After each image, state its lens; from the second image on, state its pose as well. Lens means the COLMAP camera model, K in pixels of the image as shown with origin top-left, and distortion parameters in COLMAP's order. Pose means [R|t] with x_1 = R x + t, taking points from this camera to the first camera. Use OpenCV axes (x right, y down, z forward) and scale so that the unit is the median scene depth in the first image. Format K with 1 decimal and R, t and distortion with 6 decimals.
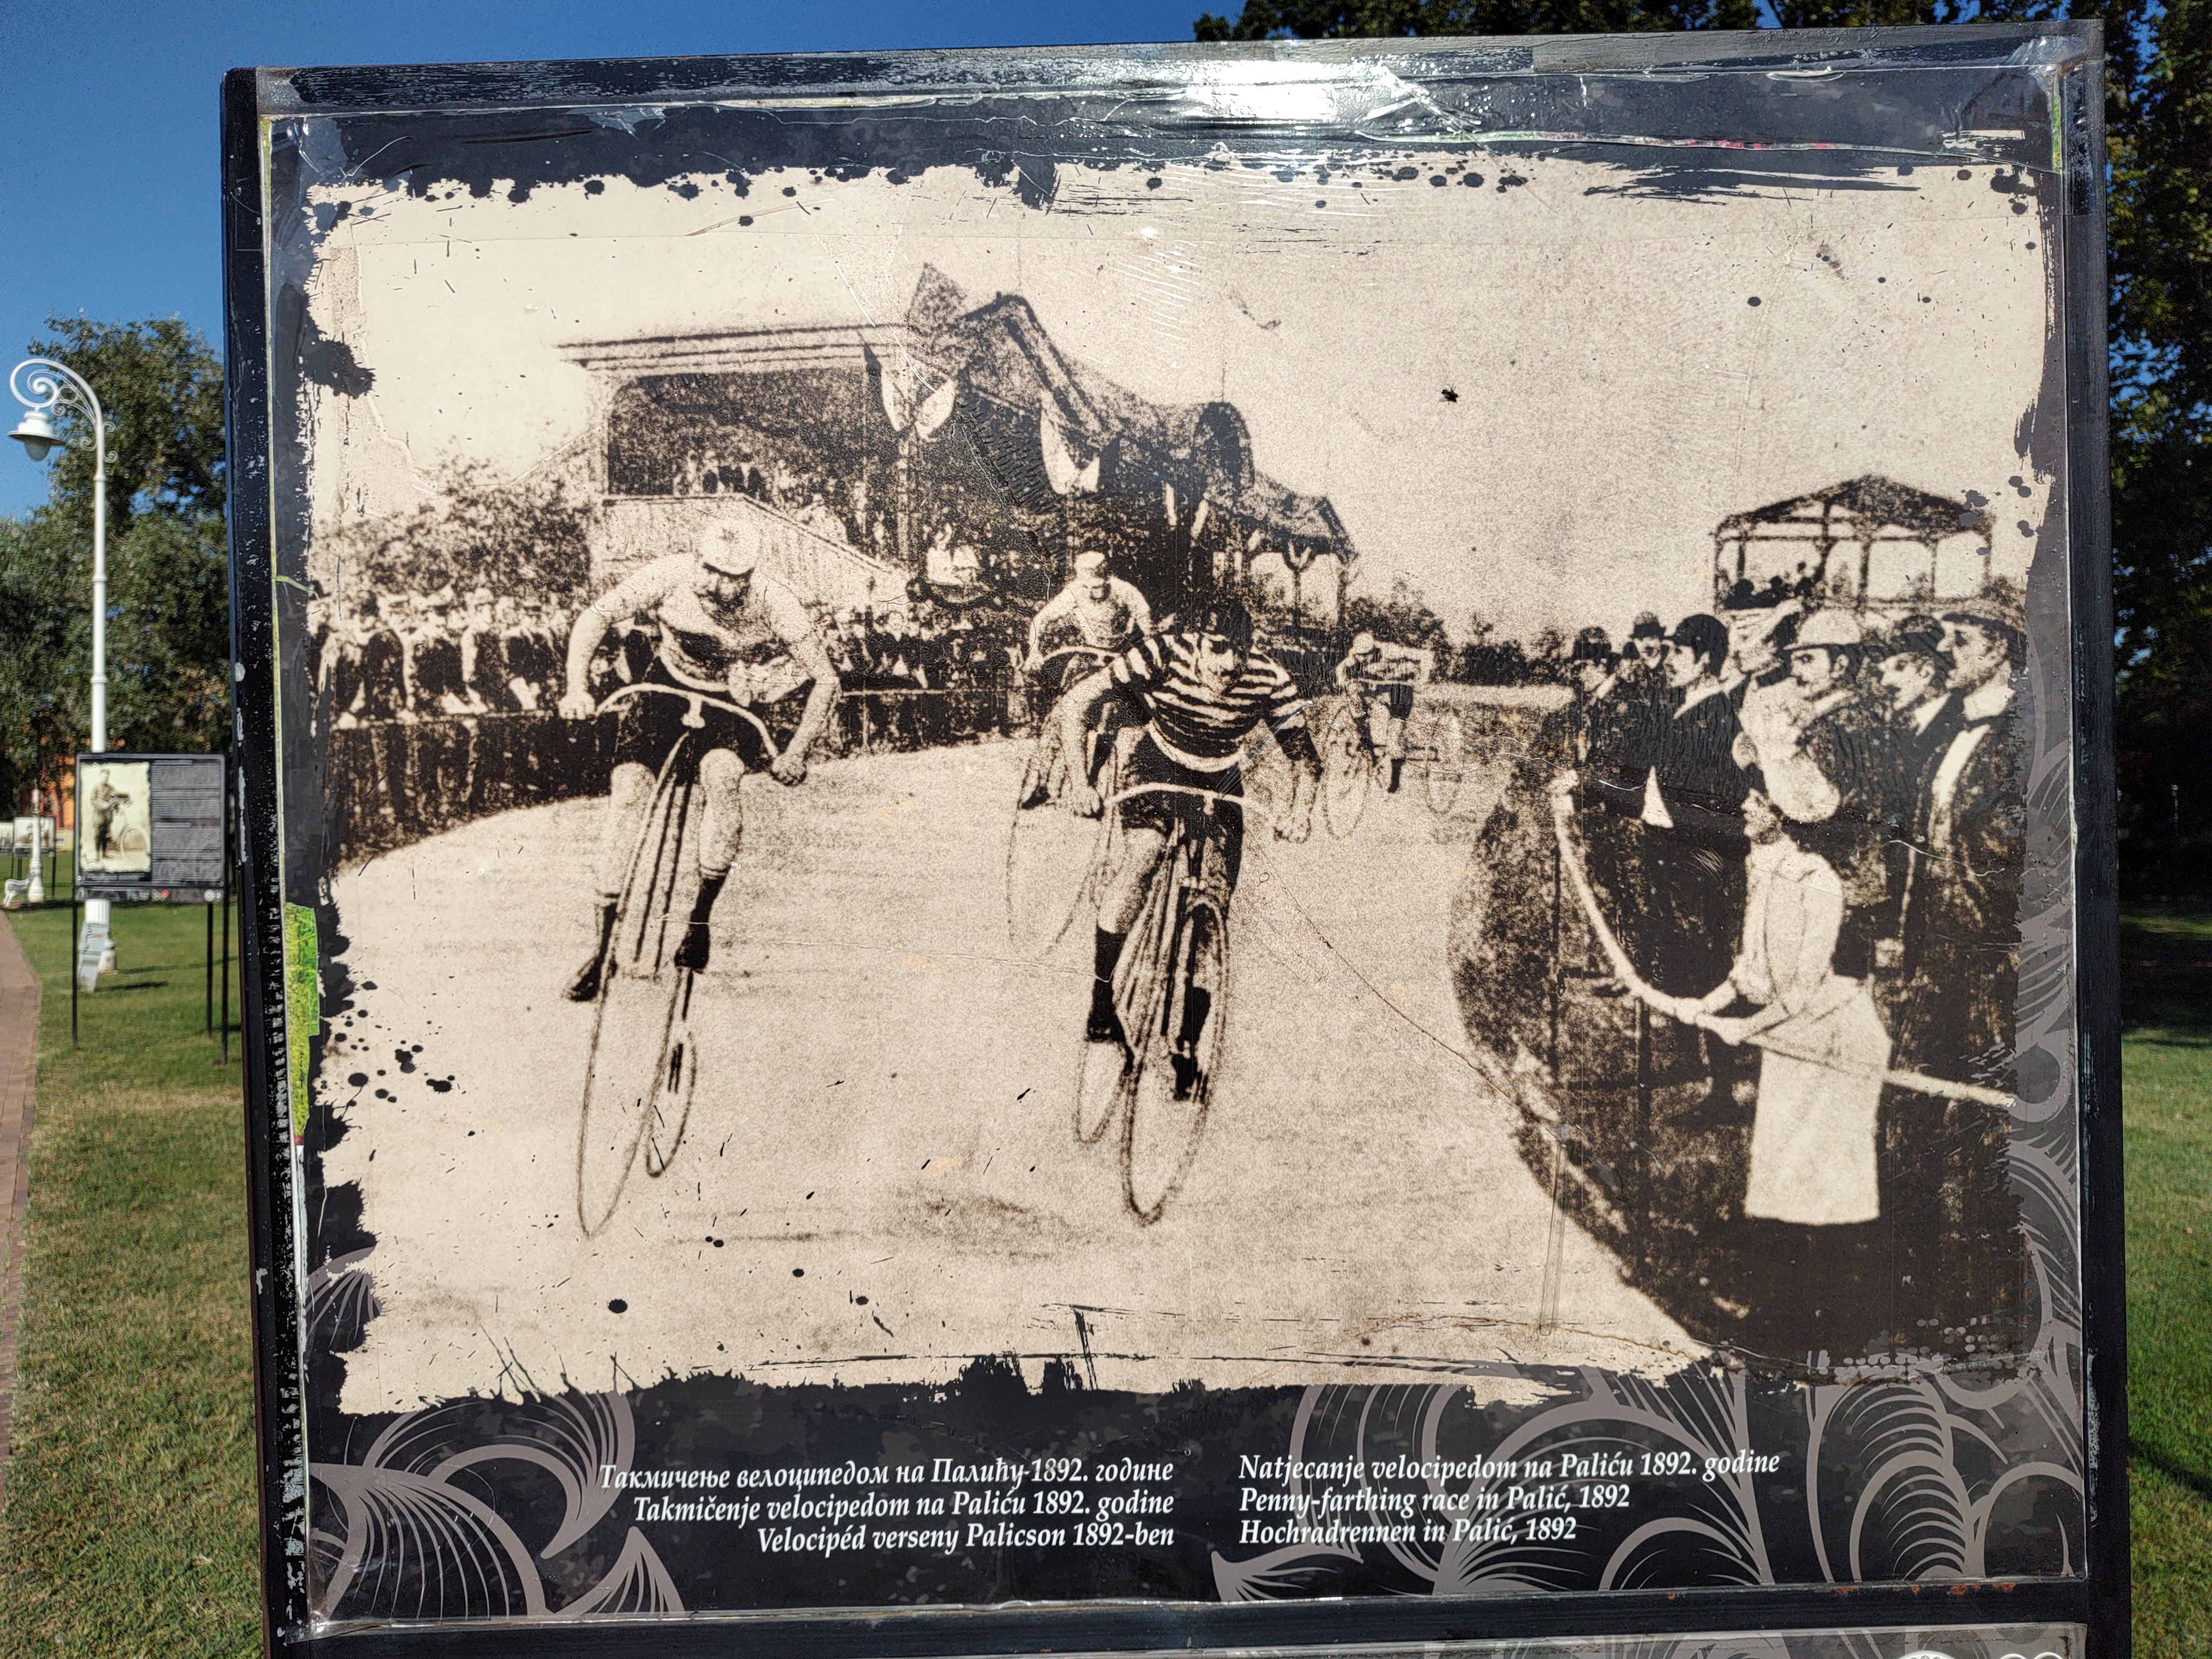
lens RADIAL K [[1494.8, 0, 1109.1], [0, 1494.8, 836.7], [0, 0, 1]] dist [0.026733, -0.031697]
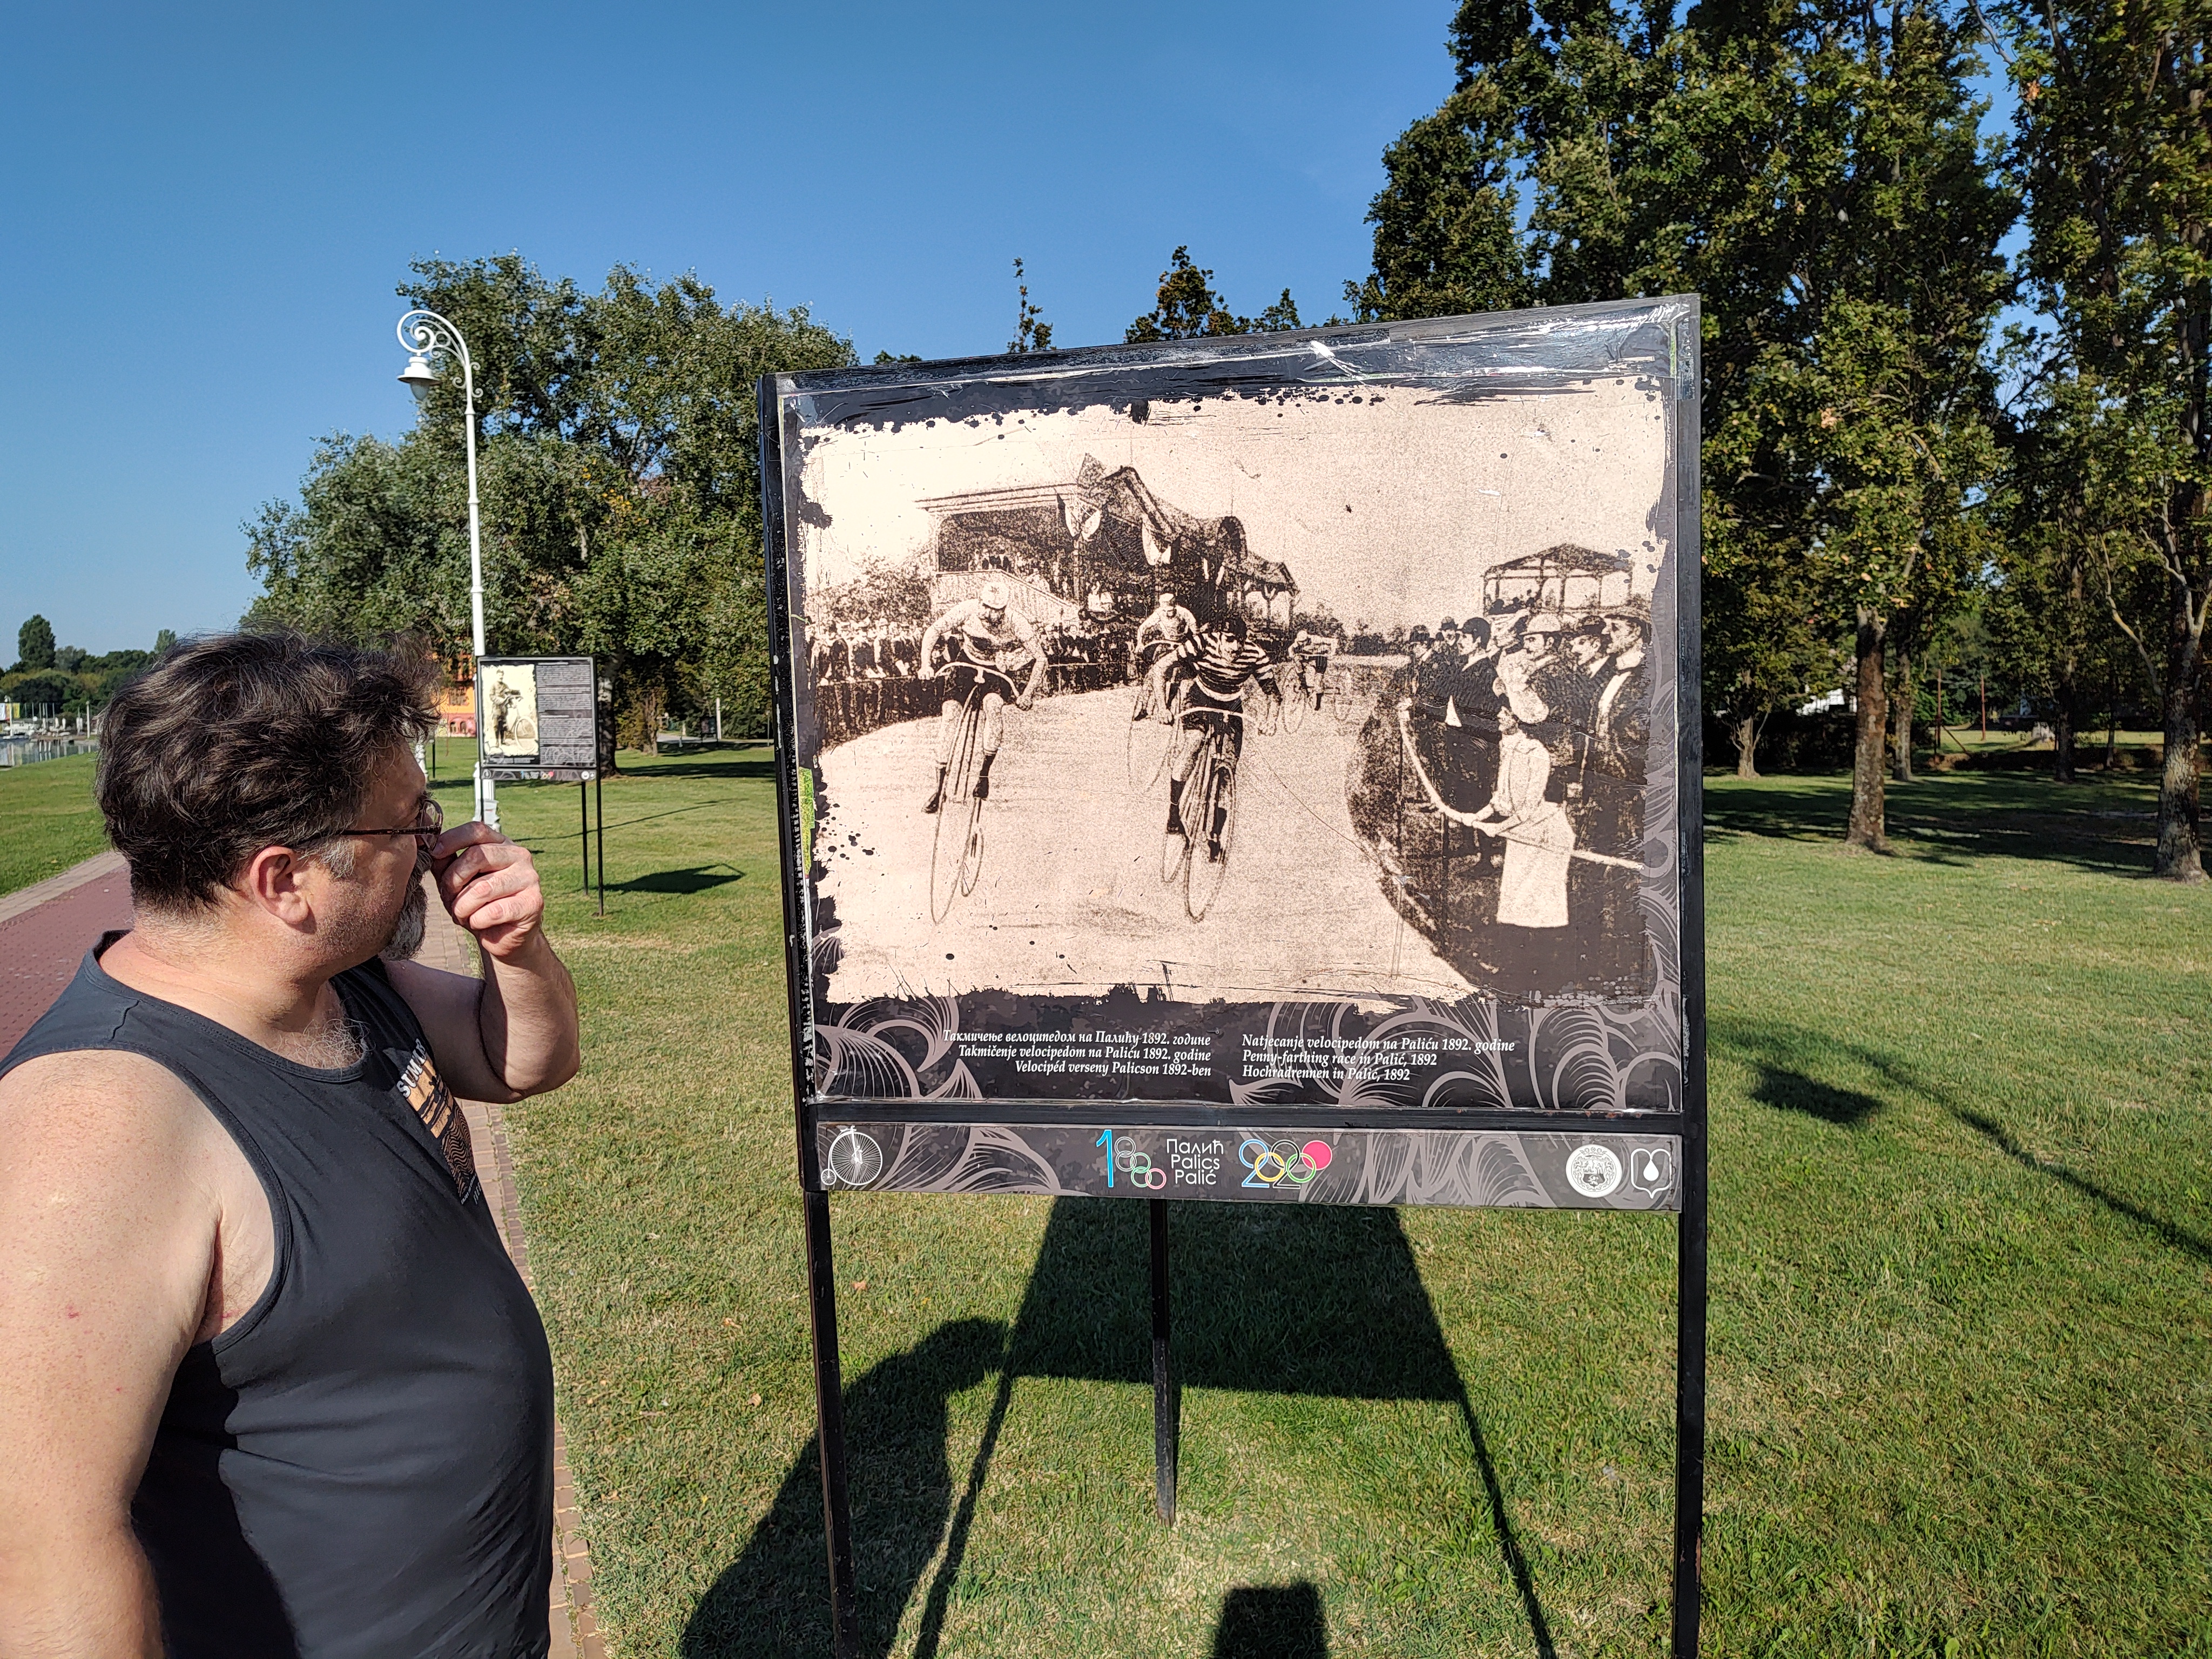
lens RADIAL K [[1494.8, 0, 1105.1], [0, 1494.8, 830.6], [0, 0, 1]] dist [0.026733, -0.031697]
pose [[0.983152, 0.004597, -0.182731, 0.276175], [0.009168, 0.997185, 0.074414, -0.020551], [0.182559, -0.074836, 0.980343, -1.027660]]
